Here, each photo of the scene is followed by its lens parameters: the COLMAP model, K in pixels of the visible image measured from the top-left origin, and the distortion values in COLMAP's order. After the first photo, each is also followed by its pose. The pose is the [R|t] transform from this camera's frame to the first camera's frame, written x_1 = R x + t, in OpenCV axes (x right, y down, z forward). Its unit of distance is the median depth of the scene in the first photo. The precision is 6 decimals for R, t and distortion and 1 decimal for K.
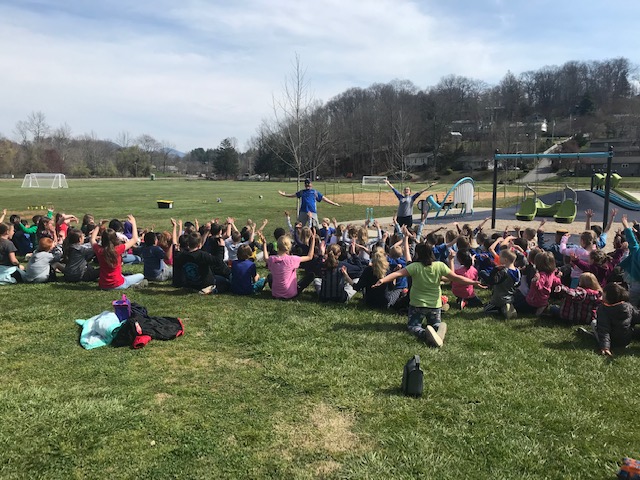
lens RADIAL K [[523.5, 0, 317.1], [0, 523.5, 234.2], [0, 0, 1]] dist [0.030346, -0.032411]
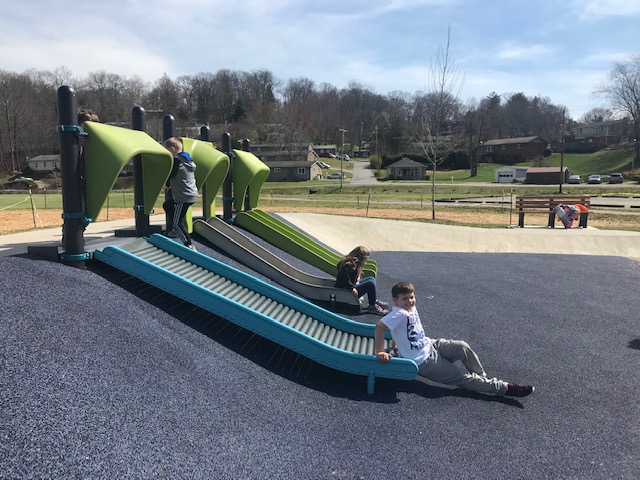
lens RADIAL K [[523.5, 0, 319.5], [0, 523.5, 239.9], [0, 0, 1]] dist [0.030346, -0.032411]
pose [[0.822777, -0.074258, 0.563493, 0.090839], [0.076745, 0.996864, 0.019311, -0.014858], [-0.563159, 0.027357, 0.825895, 0.155554]]
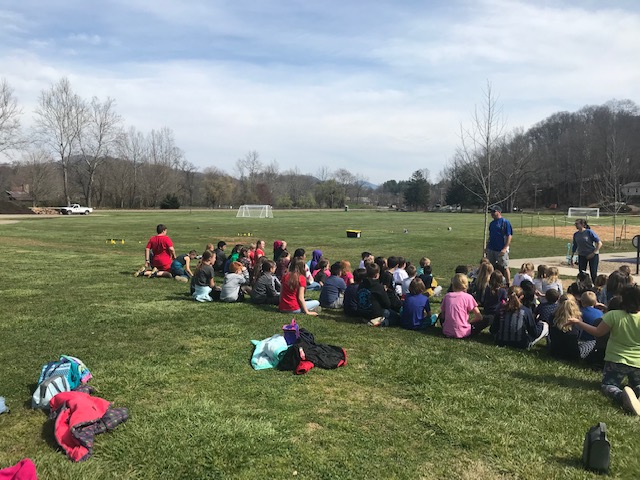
lens RADIAL K [[523.5, 0, 317.6], [0, 523.5, 235.9], [0, 0, 1]] dist [0.030346, -0.032411]
pose [[0.935433, 0.022508, -0.352787, 0.004152], [-0.042181, 0.997948, -0.048177, -0.000410], [0.350979, 0.059947, 0.934463, 0.003155]]
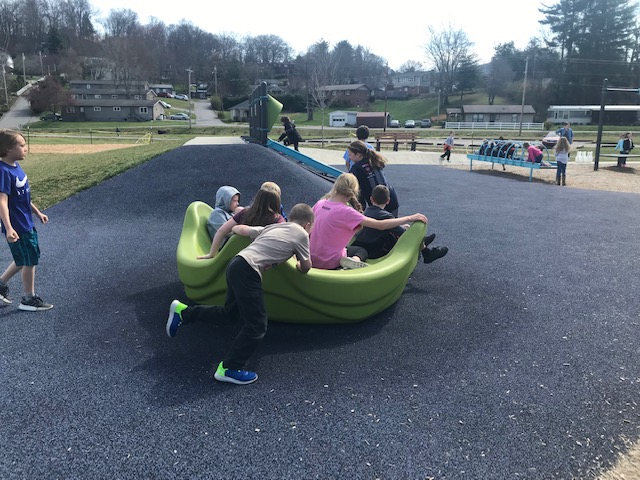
lens RADIAL K [[523.5, 0, 315.9], [0, 523.5, 234.0], [0, 0, 1]] dist [0.030346, -0.032411]
pose [[0.610556, -0.164107, 0.774784, 0.046031], [0.087521, 0.986285, 0.139935, -0.011915], [-0.787122, -0.017629, 0.616545, 0.135709]]
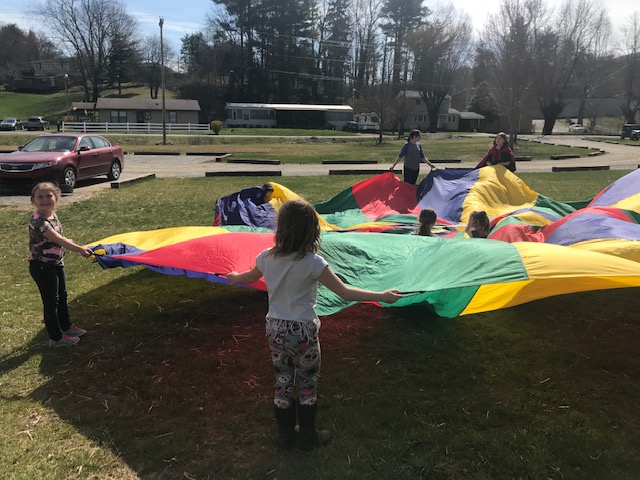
lens RADIAL K [[523.5, 0, 320.0], [0, 523.5, 222.5], [0, 0, 1]] dist [0.030346, -0.032411]
pose [[0.154657, -0.173216, 0.972665, 0.265835], [0.105832, 0.981750, 0.158006, -0.010363], [-0.982284, 0.078502, 0.170166, 0.151377]]
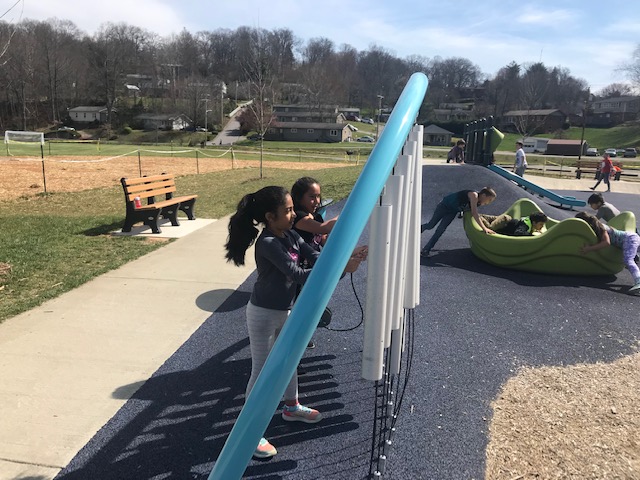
lens RADIAL K [[523.5, 0, 318.7], [0, 523.5, 236.1], [0, 0, 1]] dist [0.030346, -0.032411]
pose [[0.830995, -0.073049, 0.551463, 0.029856], [0.031892, 0.995966, 0.083871, -0.011841], [-0.555366, -0.052109, 0.829972, 0.128395]]
